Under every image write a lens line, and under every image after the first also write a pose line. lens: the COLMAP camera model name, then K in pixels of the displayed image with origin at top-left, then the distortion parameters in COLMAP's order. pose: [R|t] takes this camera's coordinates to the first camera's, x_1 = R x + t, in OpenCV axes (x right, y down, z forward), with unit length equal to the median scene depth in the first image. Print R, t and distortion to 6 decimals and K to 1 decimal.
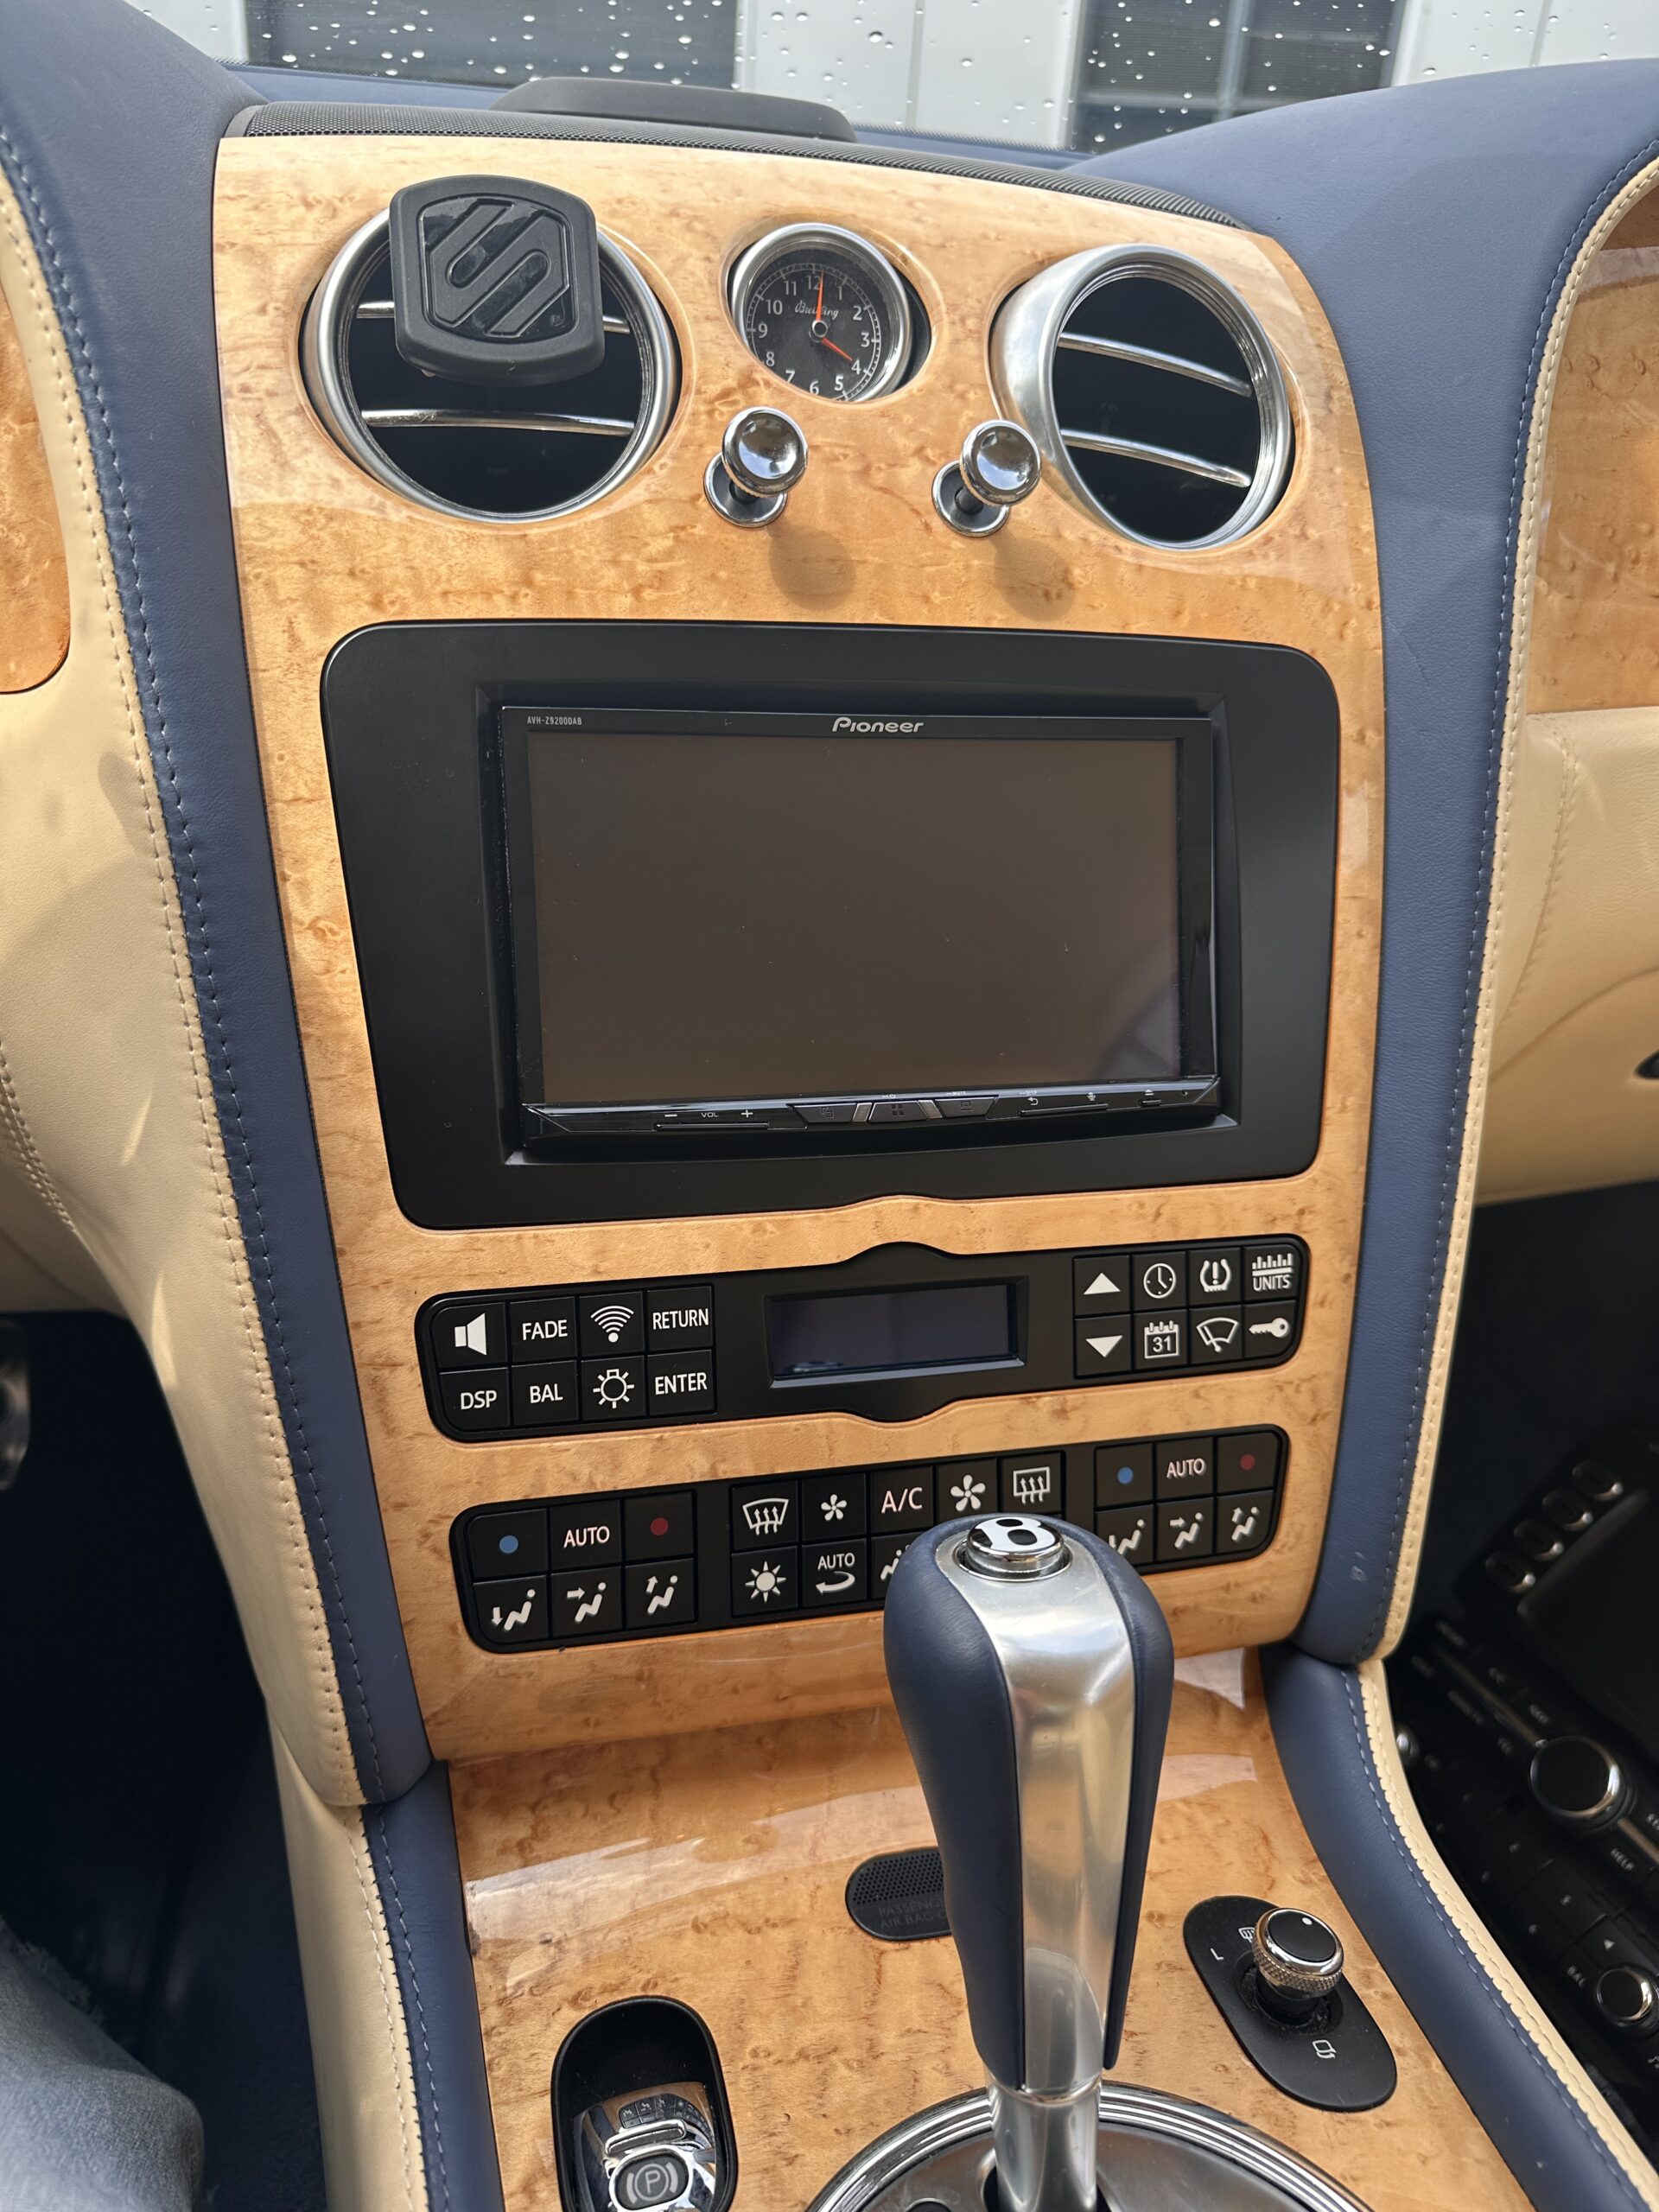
lens RADIAL K [[1526.0, 0, 829.5], [0, 1526.0, 1106.0], [0, 0, 1]] dist [0.077069, -0.150948]
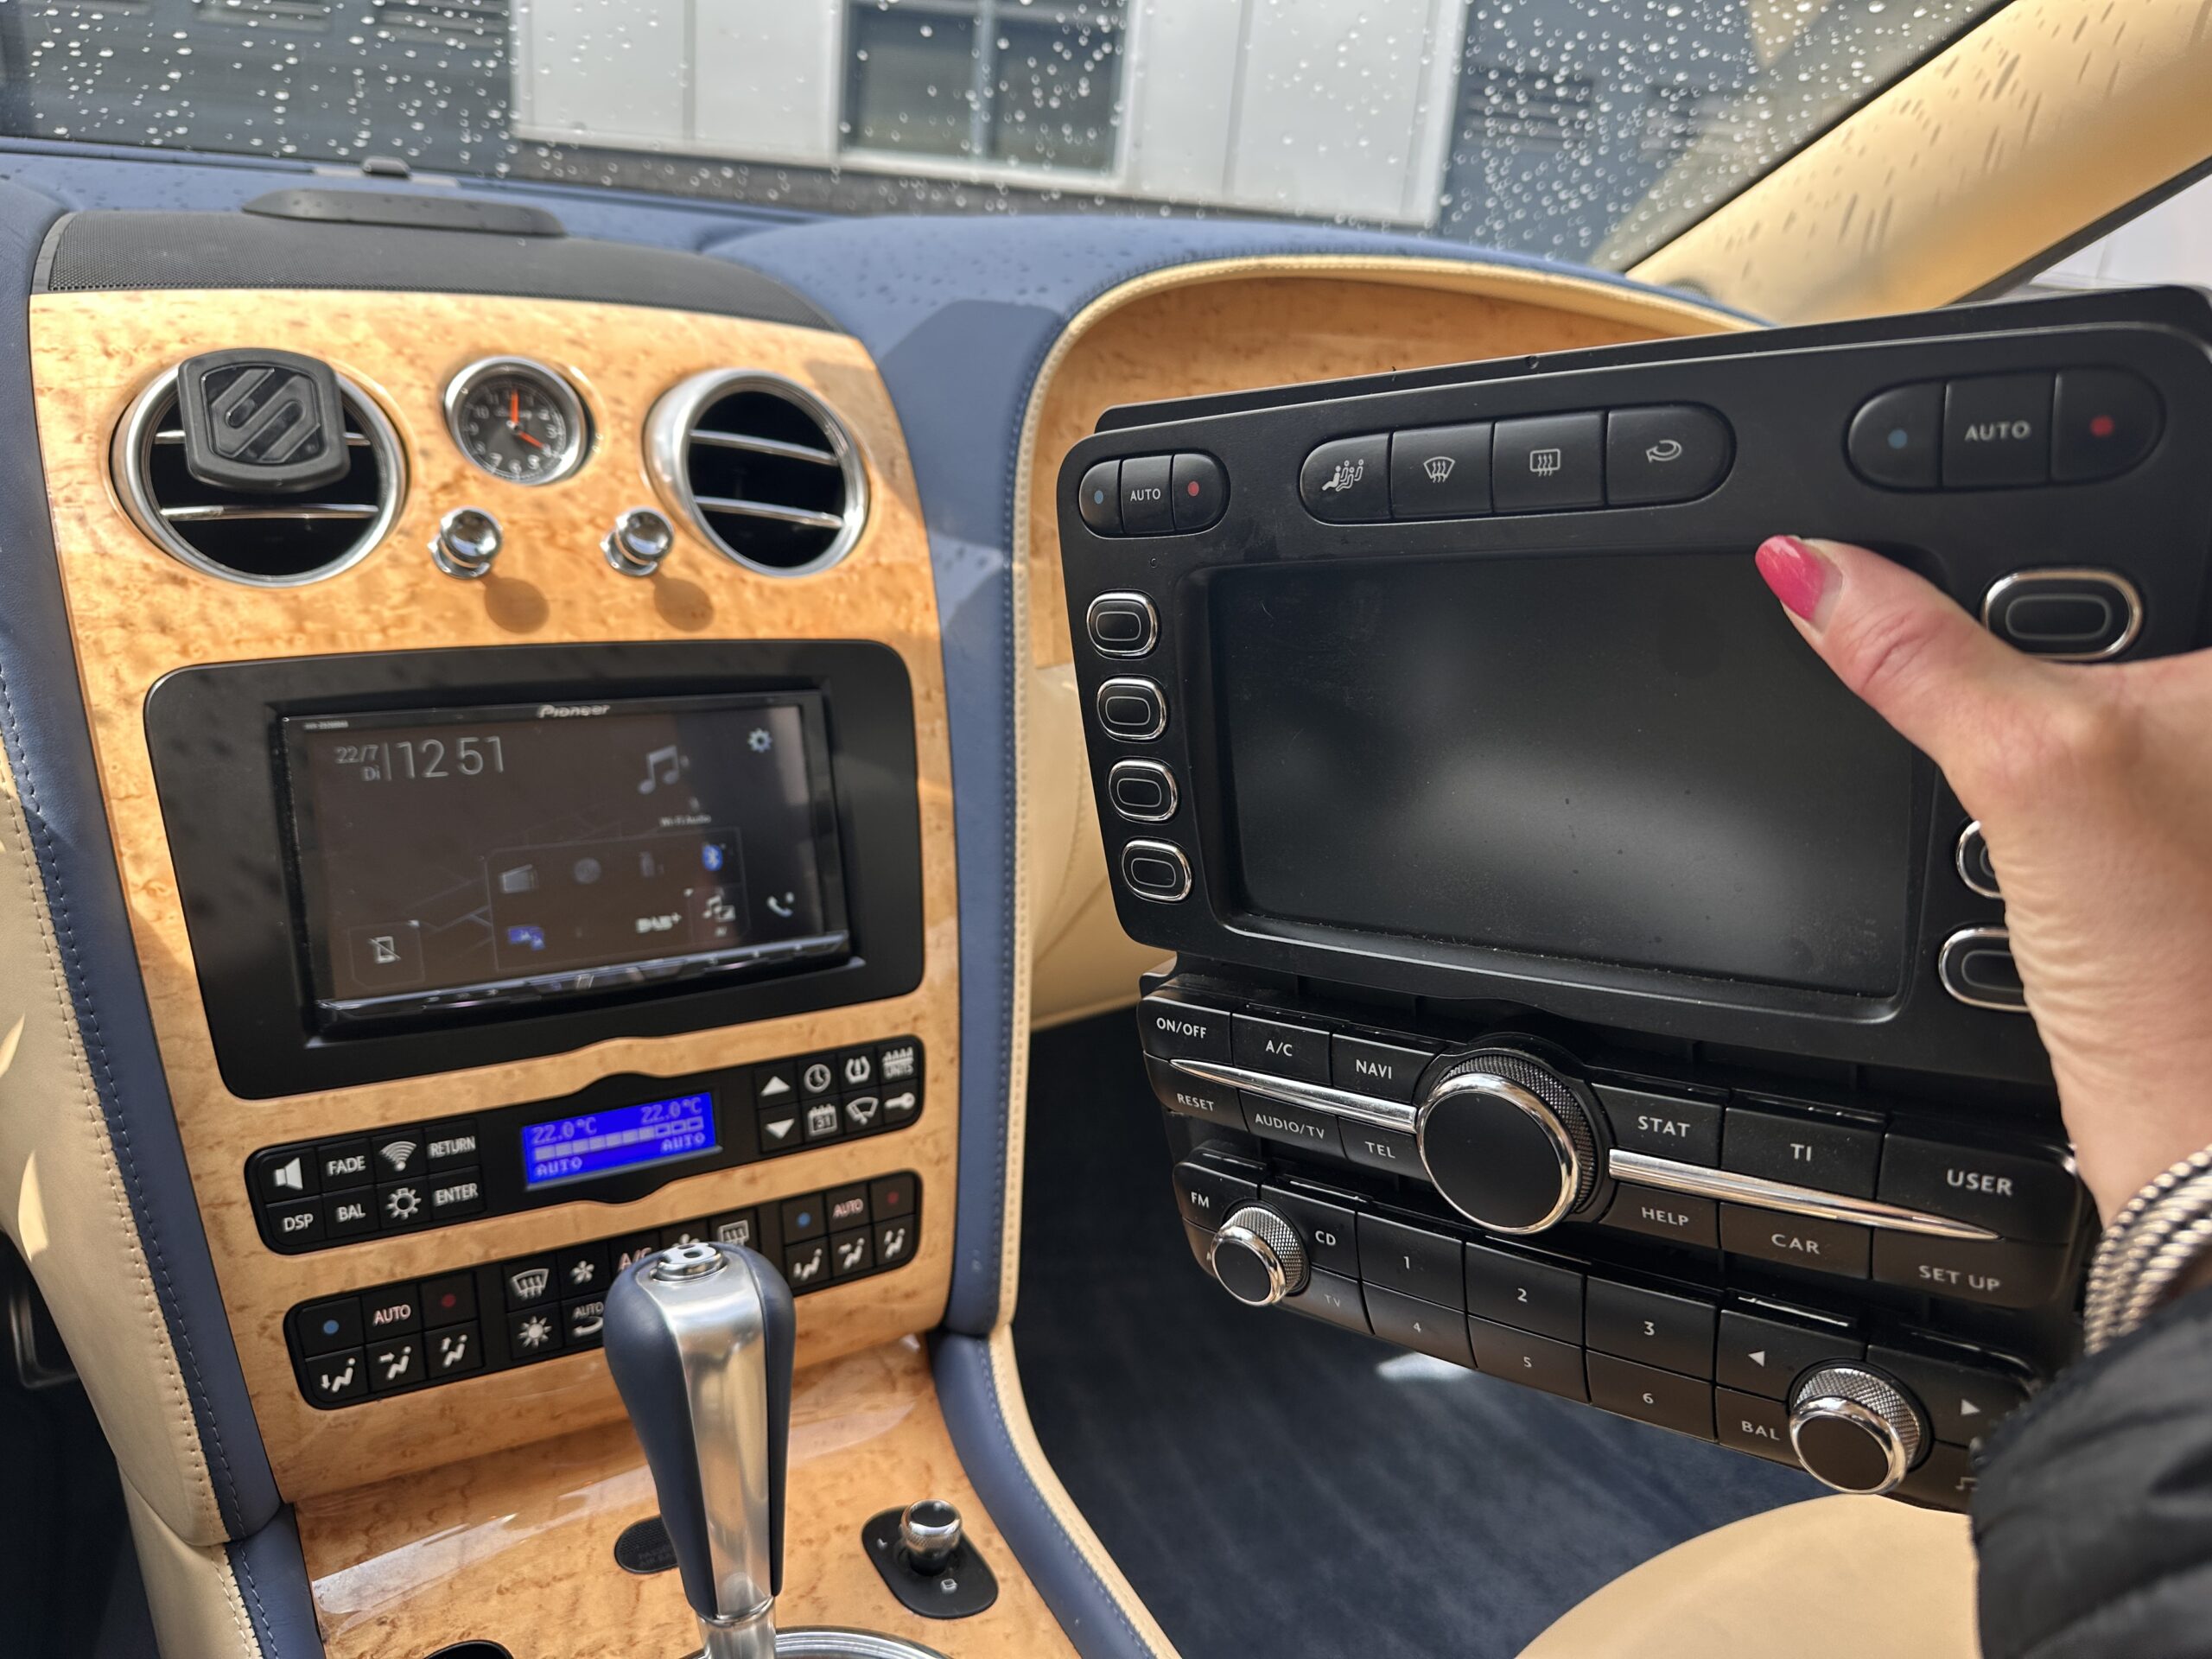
lens RADIAL K [[1552.1, 0, 1089.6], [0, 1552.1, 827.9], [0, 0, 1]] dist [0.010442, -0.033819]
pose [[0.964841, -0.076792, 0.251366, 0.125139], [0.095894, 0.993291, -0.064632, 0.000820], [-0.244716, 0.086464, 0.965732, -0.514929]]
